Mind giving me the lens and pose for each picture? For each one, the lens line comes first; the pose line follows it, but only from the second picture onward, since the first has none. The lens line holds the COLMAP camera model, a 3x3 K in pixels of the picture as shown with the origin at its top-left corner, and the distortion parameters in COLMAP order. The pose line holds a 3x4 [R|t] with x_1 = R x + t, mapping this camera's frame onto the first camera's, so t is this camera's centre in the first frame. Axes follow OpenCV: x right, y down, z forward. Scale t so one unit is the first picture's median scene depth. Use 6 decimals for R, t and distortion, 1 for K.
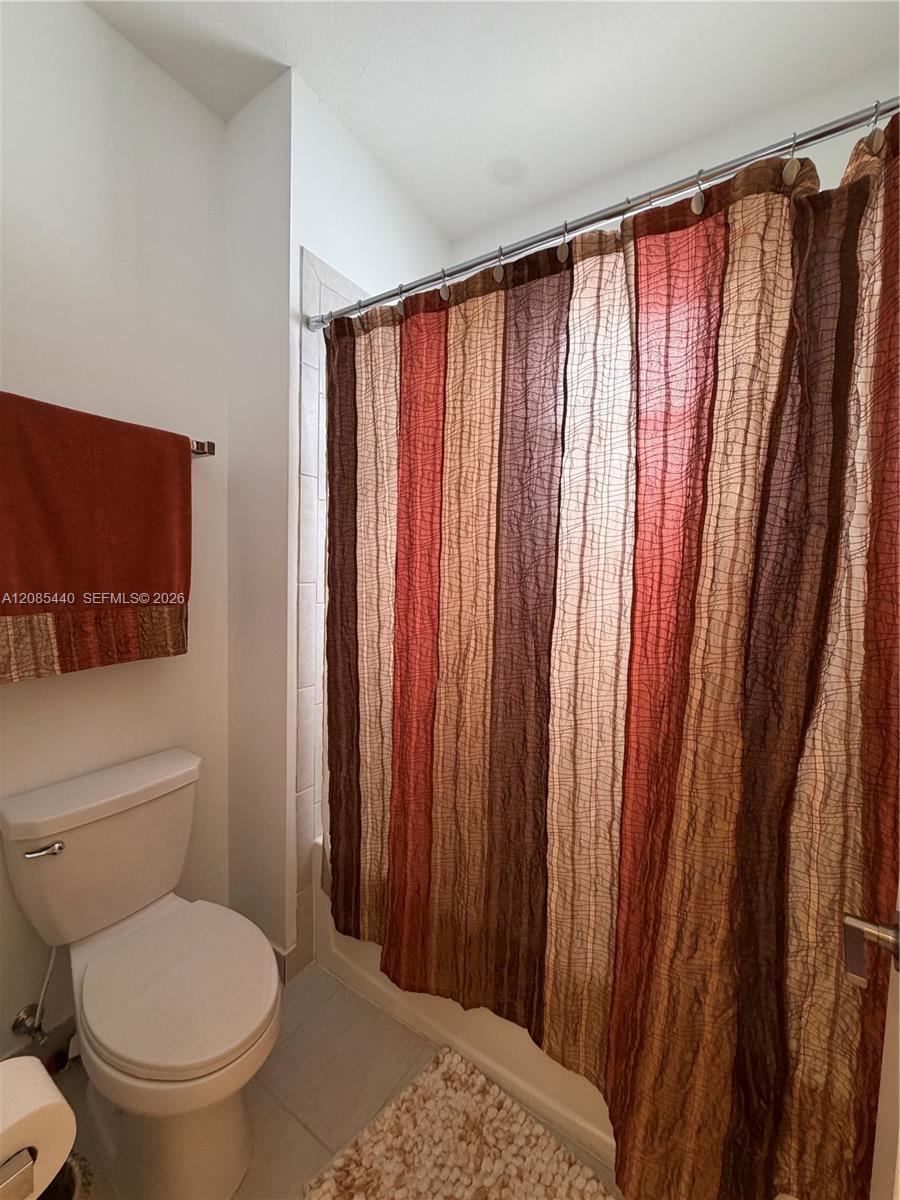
lens RADIAL K [[481.4, 0, 449.4], [0, 481.4, 599.1], [0, 0, 1]] dist [0.000008, 0.000540]
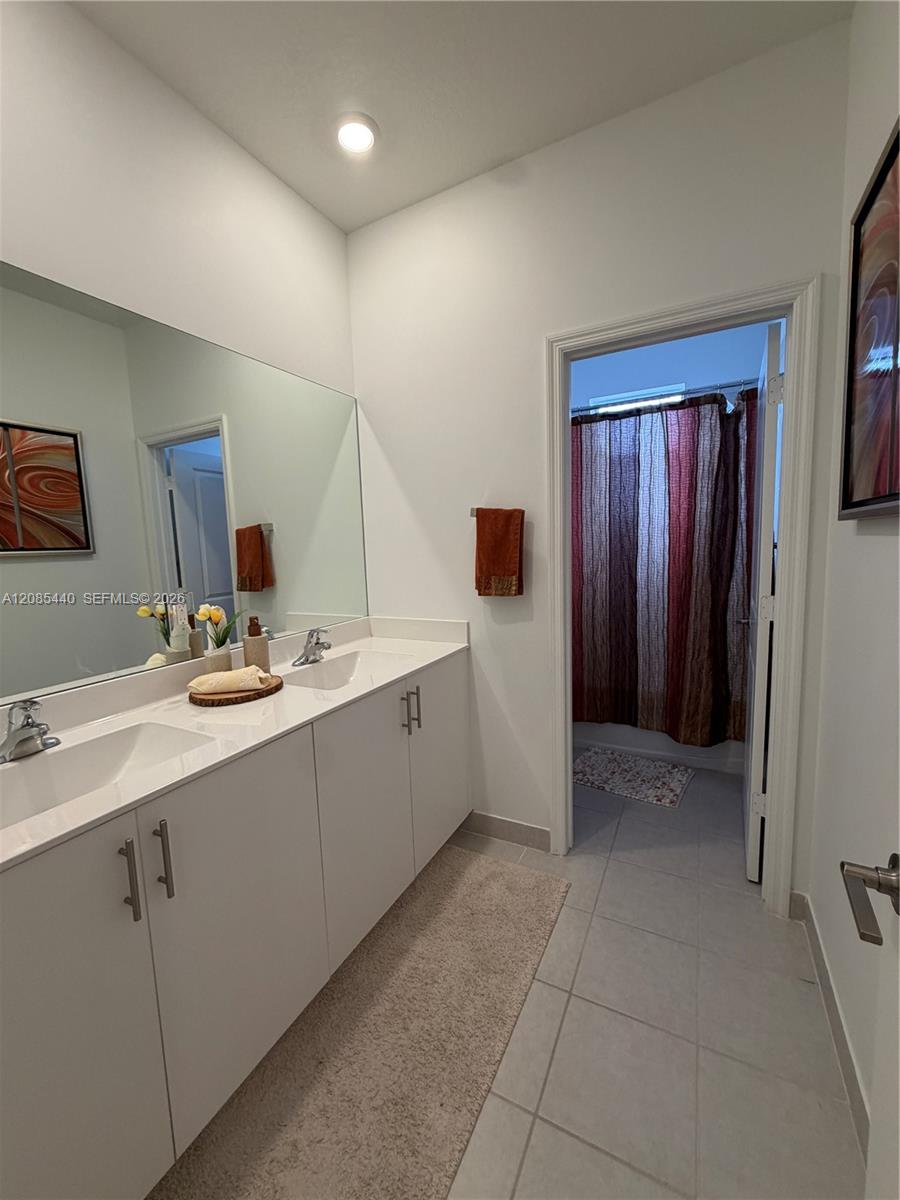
lens RADIAL K [[481.4, 0, 452.3], [0, 481.4, 598.9], [0, 0, 1]] dist [0.000008, 0.000540]
pose [[0.993222, -0.071264, 0.091823, -1.244882], [0.066983, 0.996555, 0.048895, 0.114523], [-0.094991, -0.042413, 0.994574, -1.795837]]
